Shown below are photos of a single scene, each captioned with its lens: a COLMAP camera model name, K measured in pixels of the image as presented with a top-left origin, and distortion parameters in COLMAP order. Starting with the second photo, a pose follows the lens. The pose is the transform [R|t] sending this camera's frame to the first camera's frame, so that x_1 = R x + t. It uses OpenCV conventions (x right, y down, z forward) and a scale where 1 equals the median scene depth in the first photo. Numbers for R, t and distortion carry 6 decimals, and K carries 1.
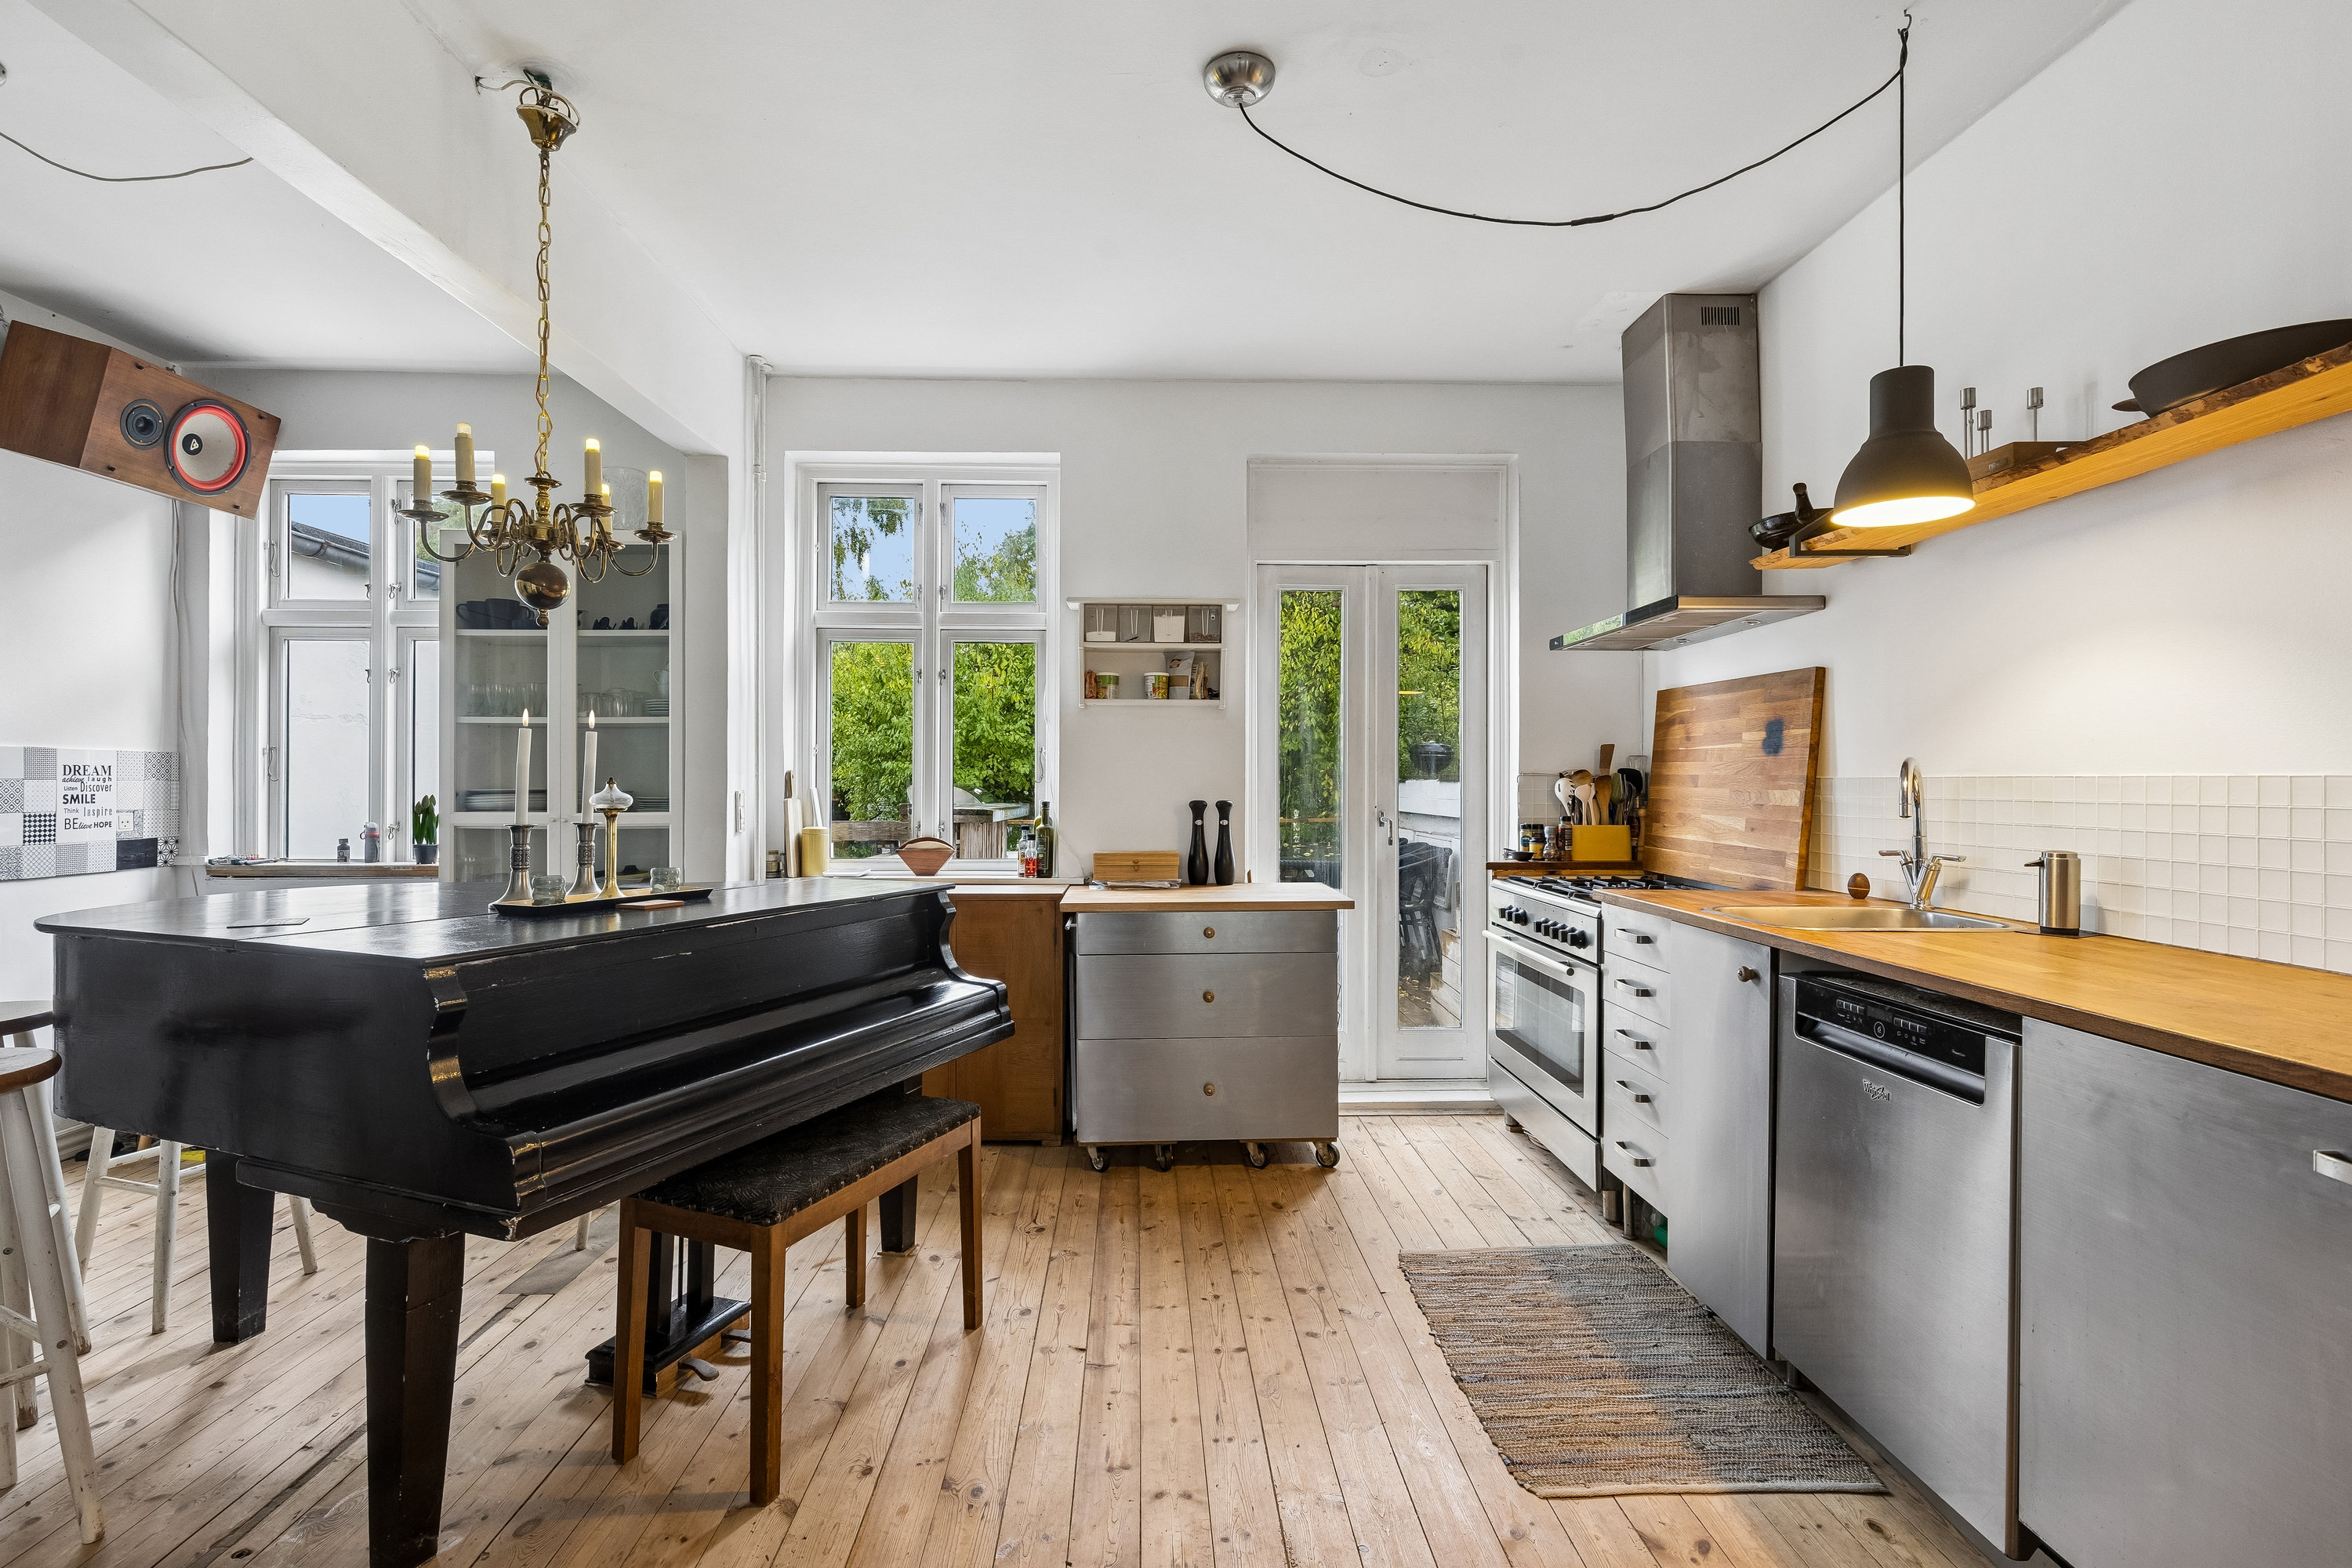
lens RADIAL K [[1152.9, 0, 1177.7], [0, 1152.9, 780.7], [0, 0, 1]] dist [0.000046, 0.000000]
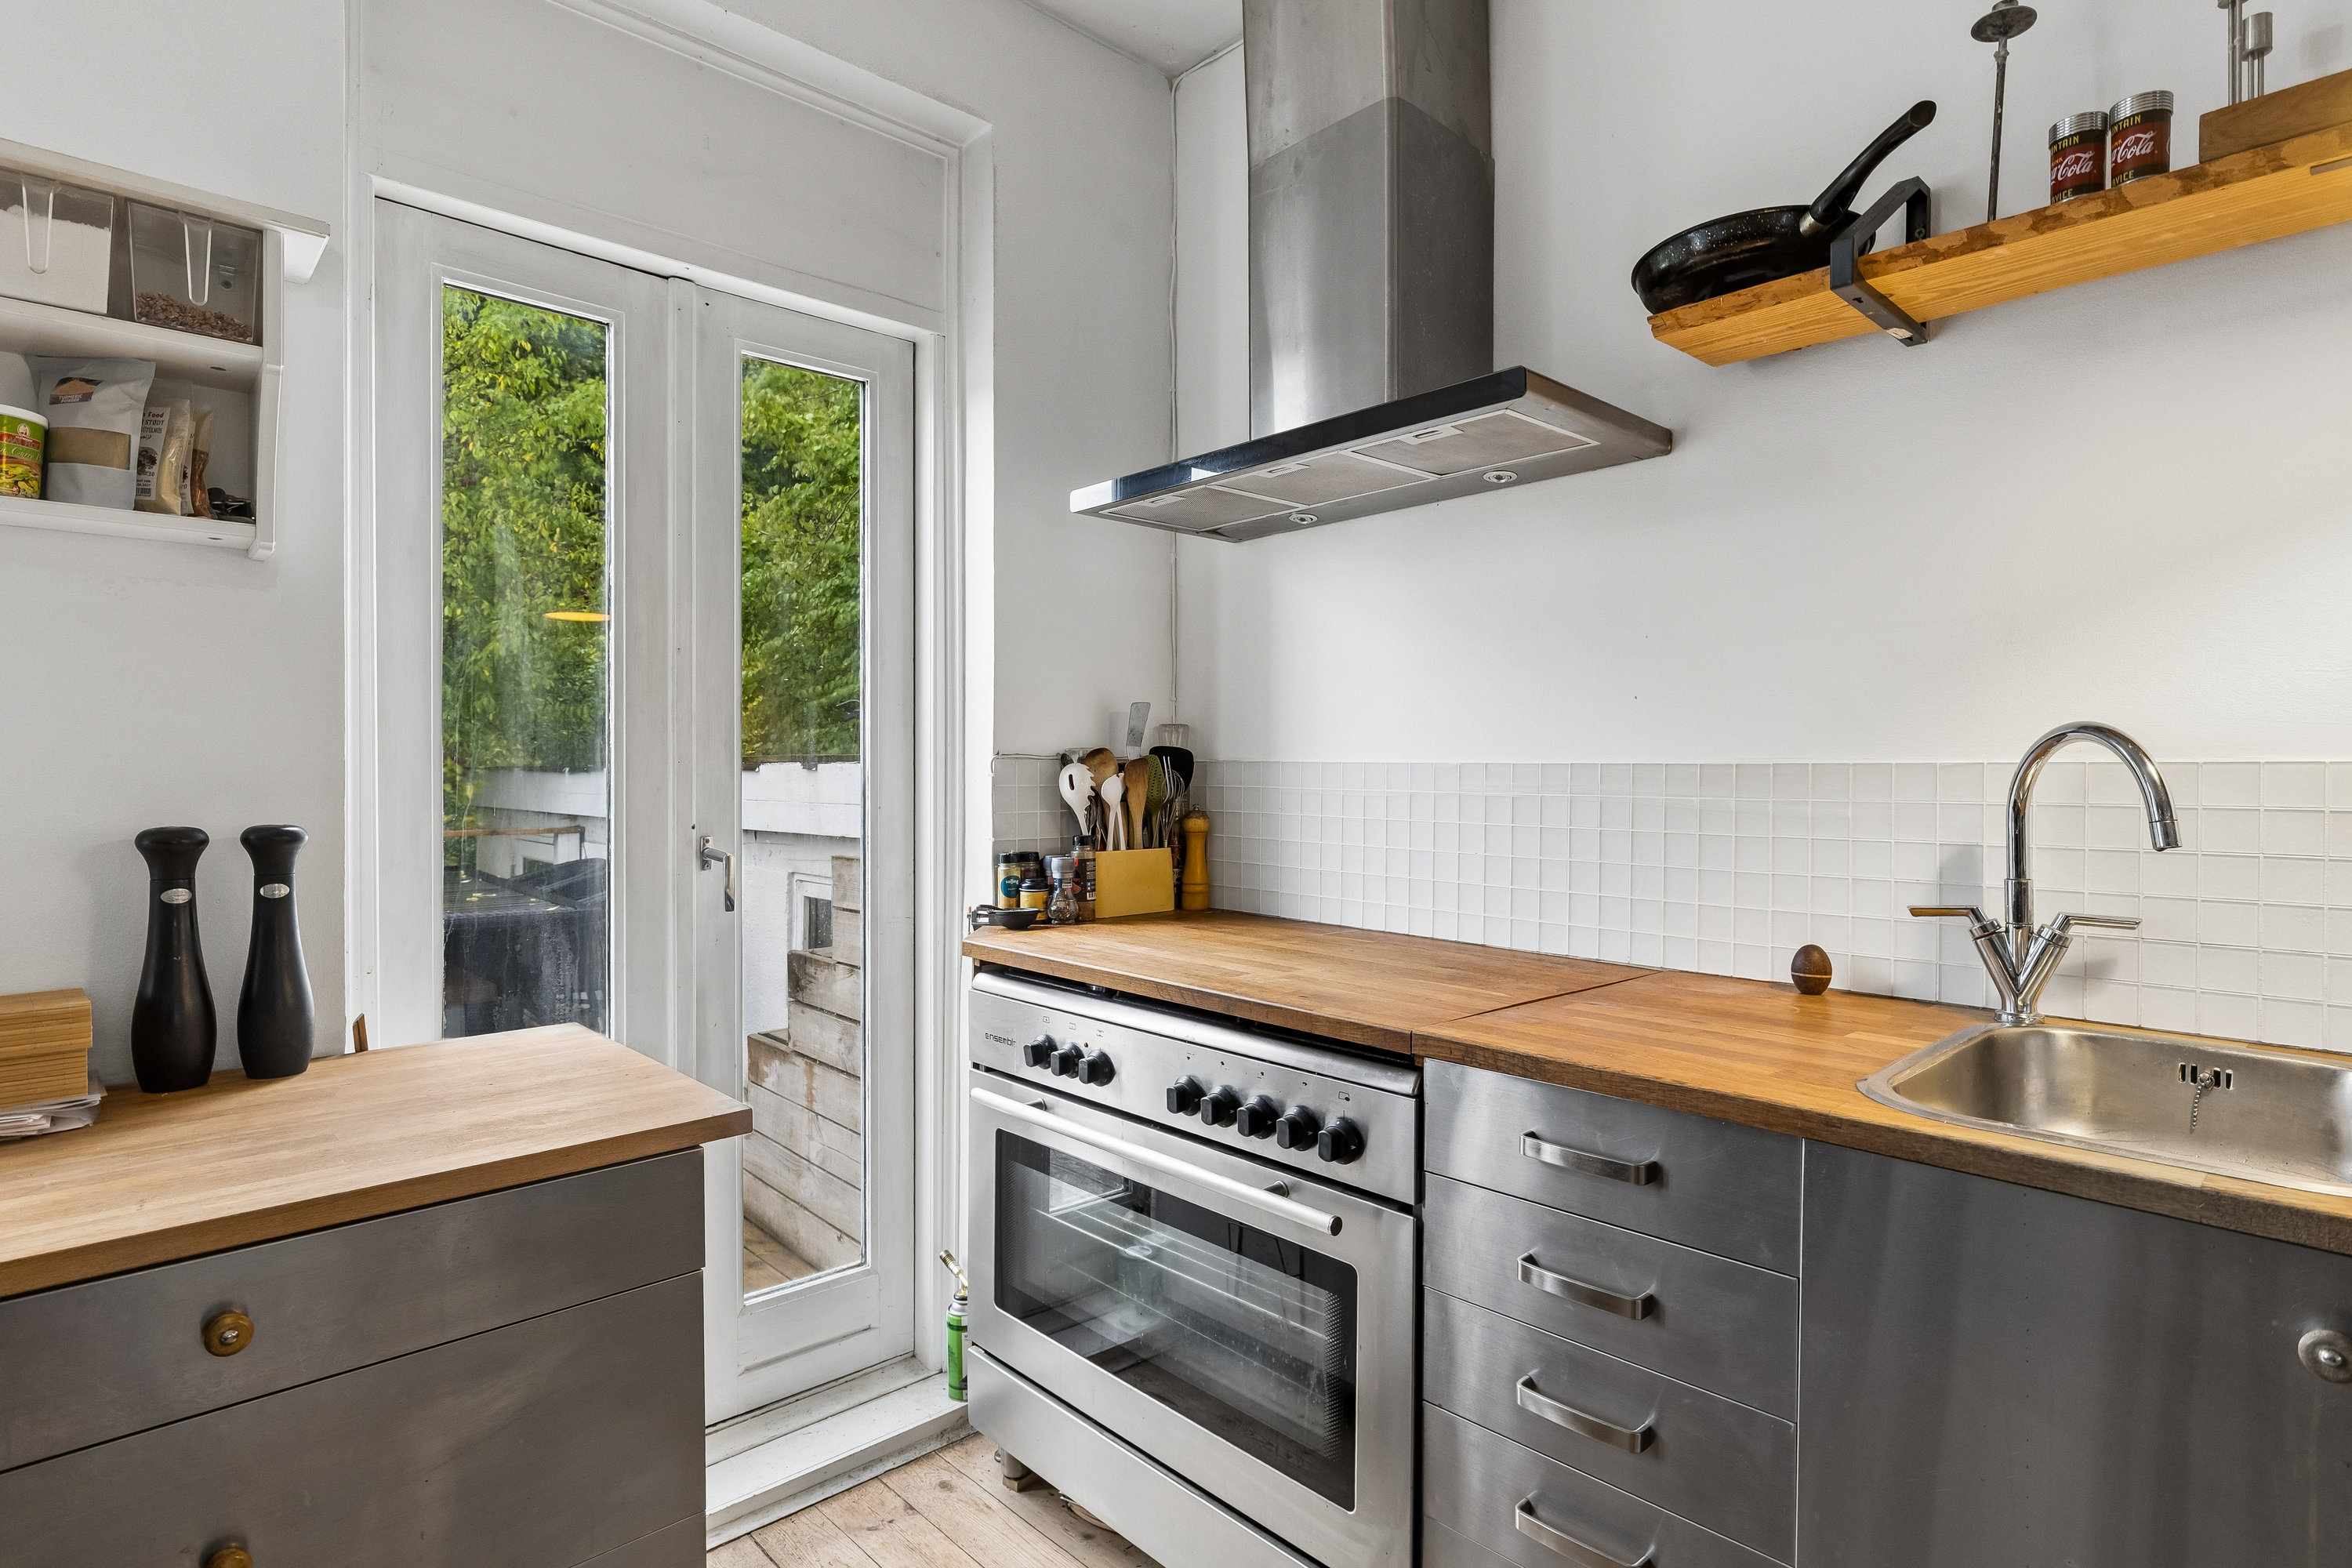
lens RADIAL K [[1205.2, 0, 1179.1], [0, 1205.2, 777.1], [0, 0, 1]] dist [-0.002182, 0.000810]
pose [[0.755304, -0.003941, 0.655363, 0.009812], [-0.001269, 0.999971, 0.007476, -0.000053], [-0.655374, -0.006478, 0.755277, 0.558551]]
